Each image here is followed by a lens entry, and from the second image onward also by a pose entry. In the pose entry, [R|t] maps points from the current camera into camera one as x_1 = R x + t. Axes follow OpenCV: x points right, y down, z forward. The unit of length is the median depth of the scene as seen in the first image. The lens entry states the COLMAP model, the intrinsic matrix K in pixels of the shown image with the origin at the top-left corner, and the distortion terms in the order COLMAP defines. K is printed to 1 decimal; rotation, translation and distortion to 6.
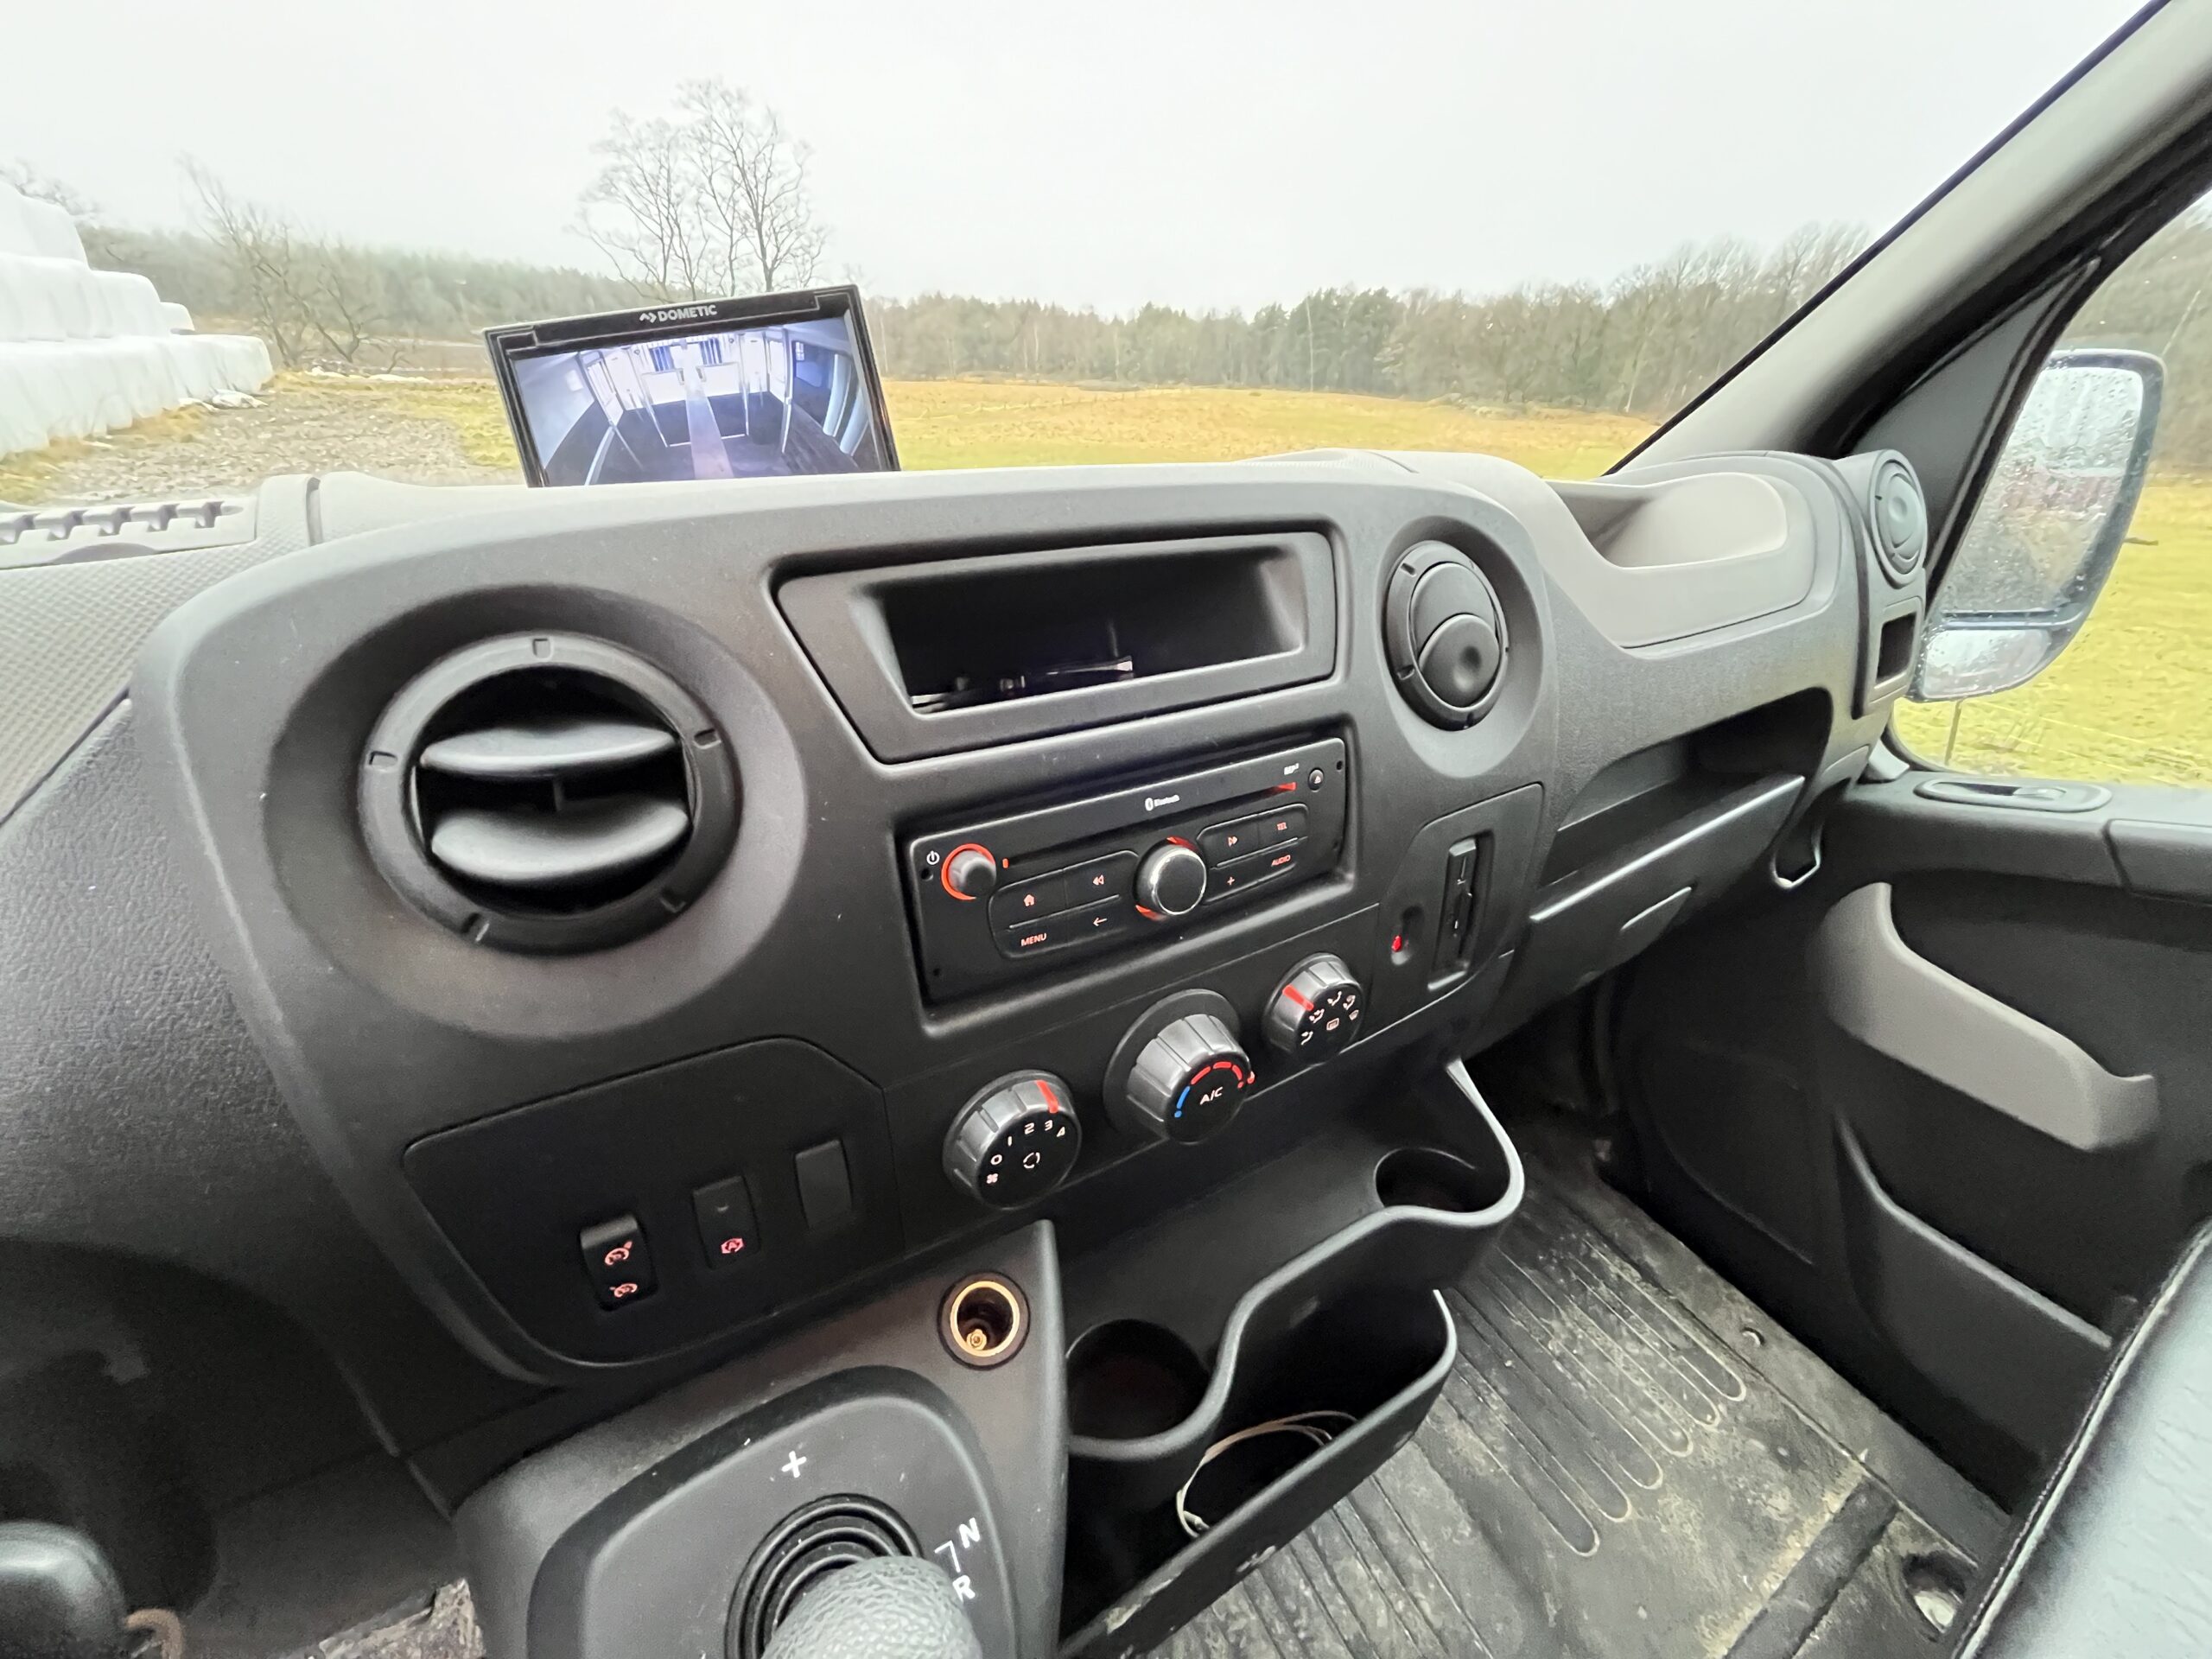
lens RADIAL K [[891.2, 0, 1097.2], [0, 891.2, 836.3], [0, 0, 1]] dist [-0.004143, -0.000892]
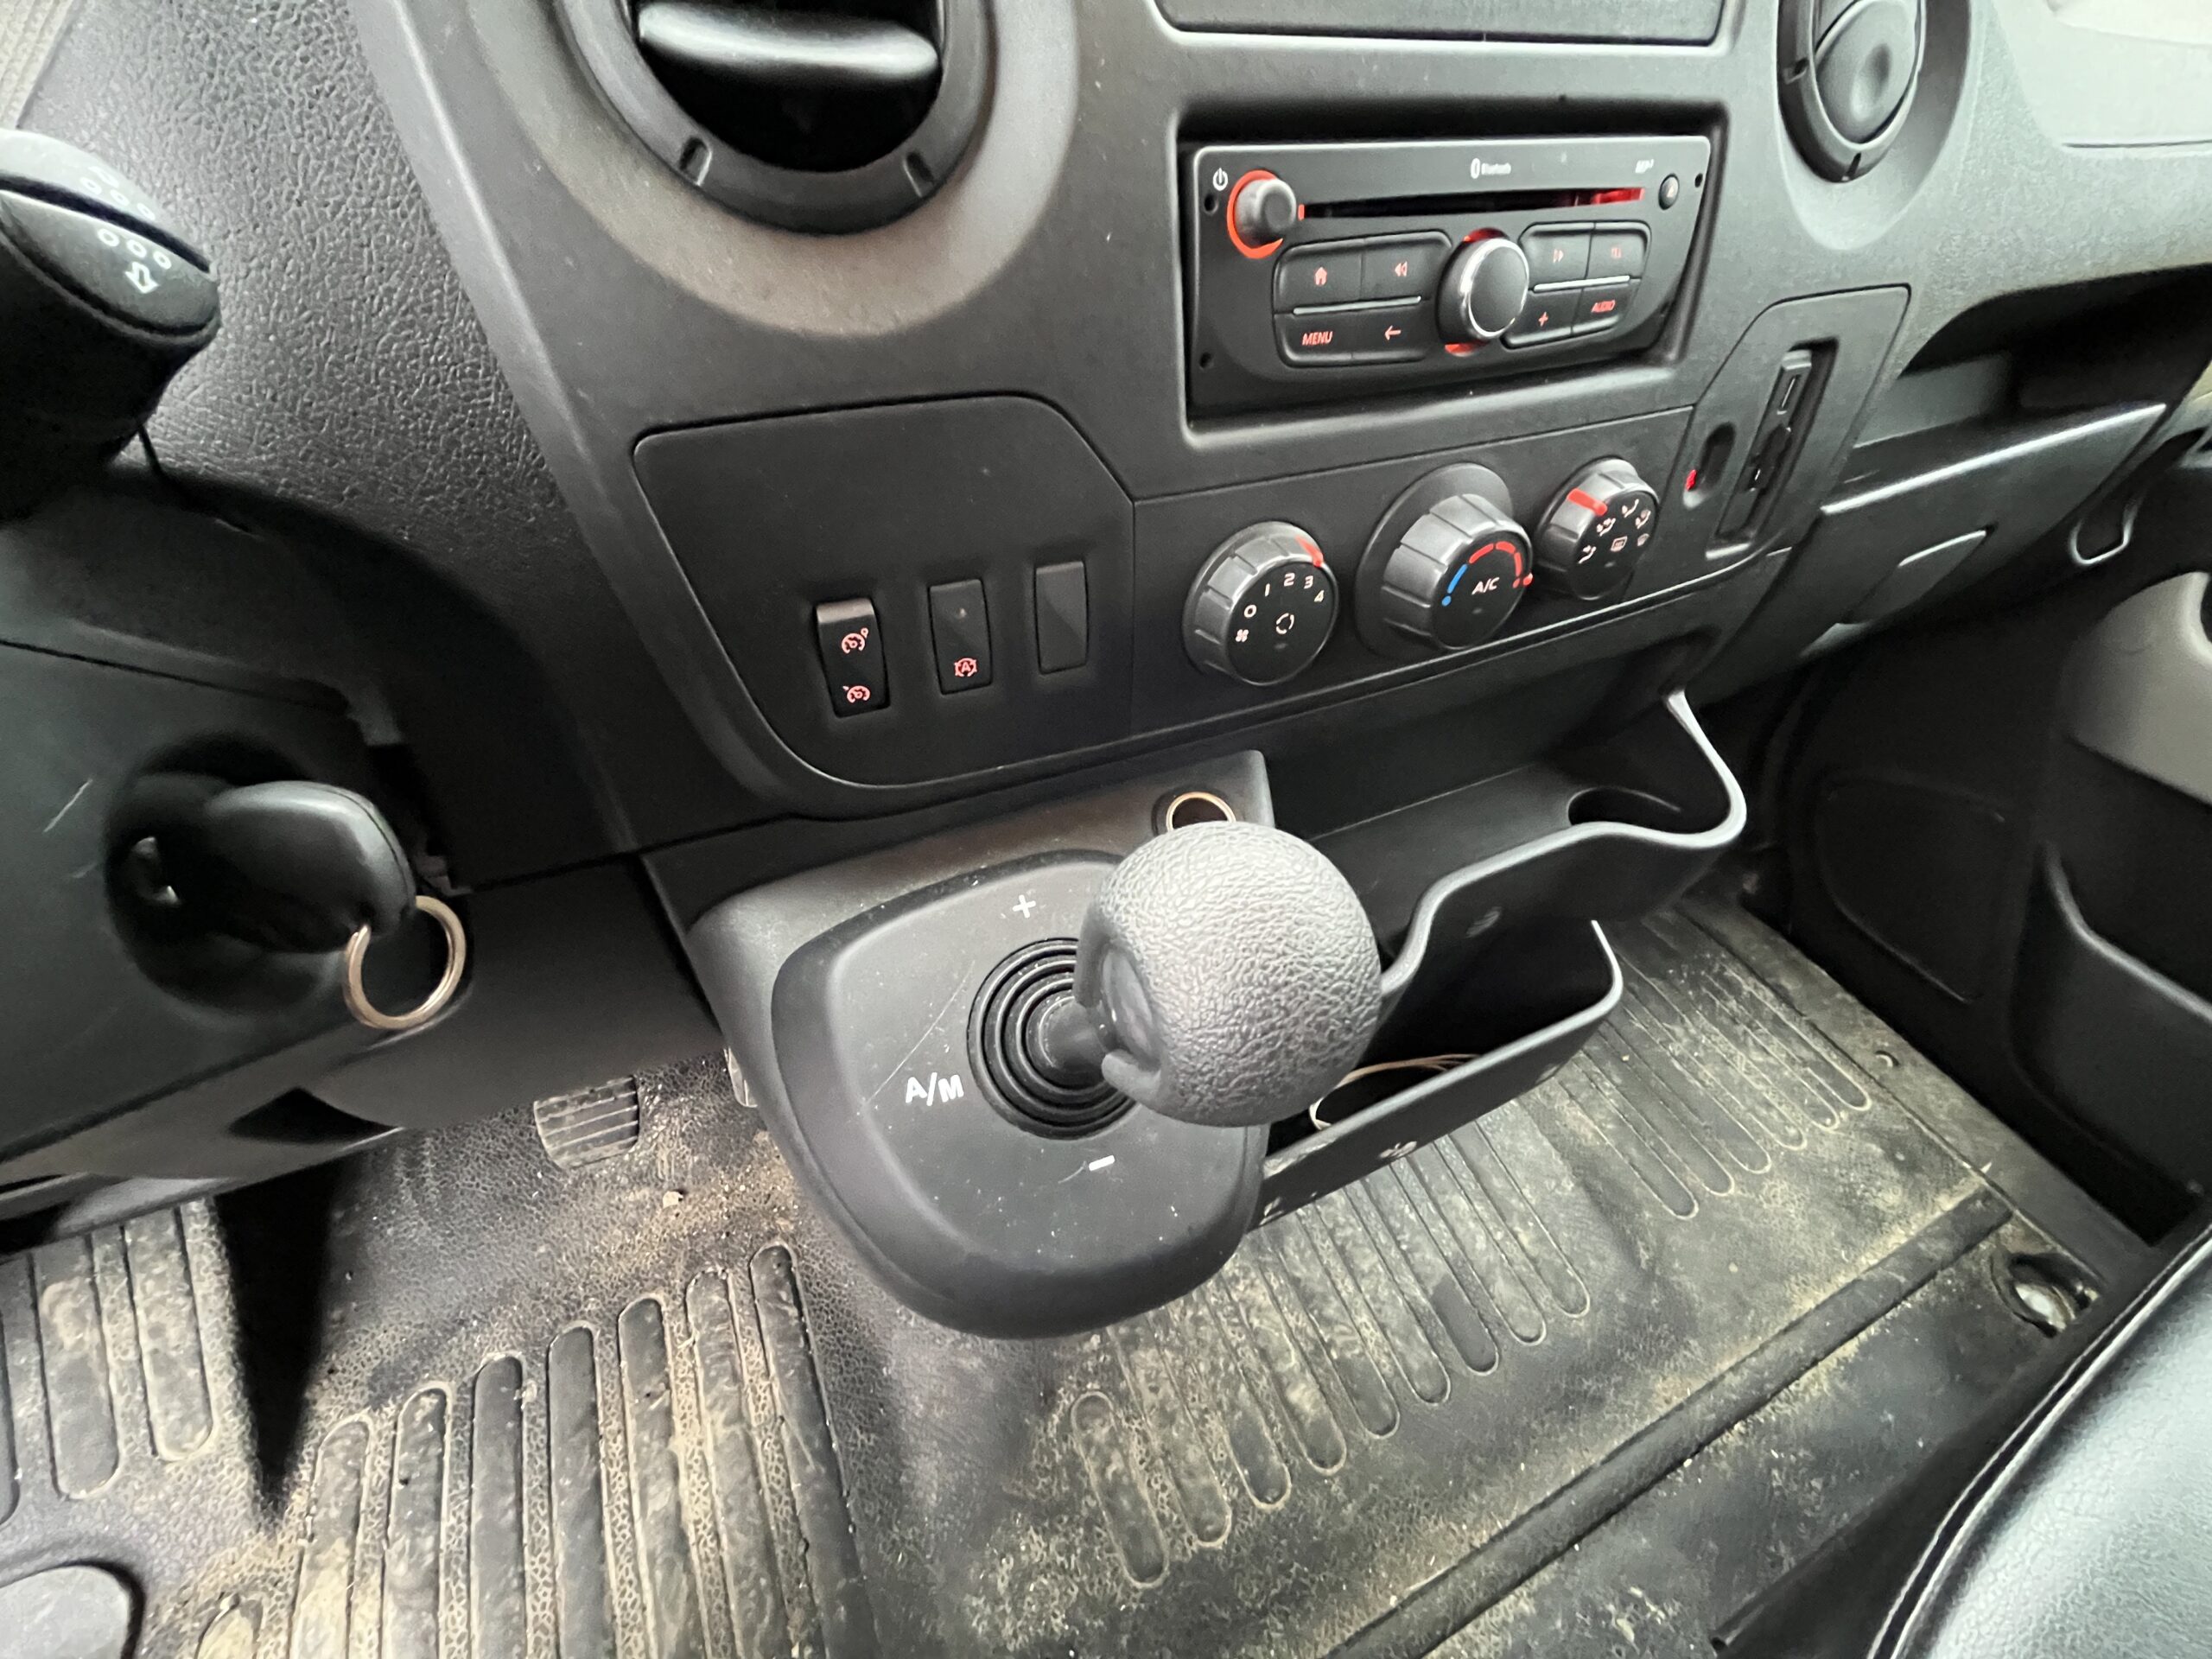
lens RADIAL K [[896.0, 0, 1100.4], [0, 896.0, 835.7], [0, 0, 1]] dist [-0.004143, -0.000378]
pose [[0.994464, 0.065244, -0.082366, -0.075944], [-0.043190, 0.968399, 0.245638, 0.161326], [0.095789, -0.240721, 0.965856, 0.035631]]
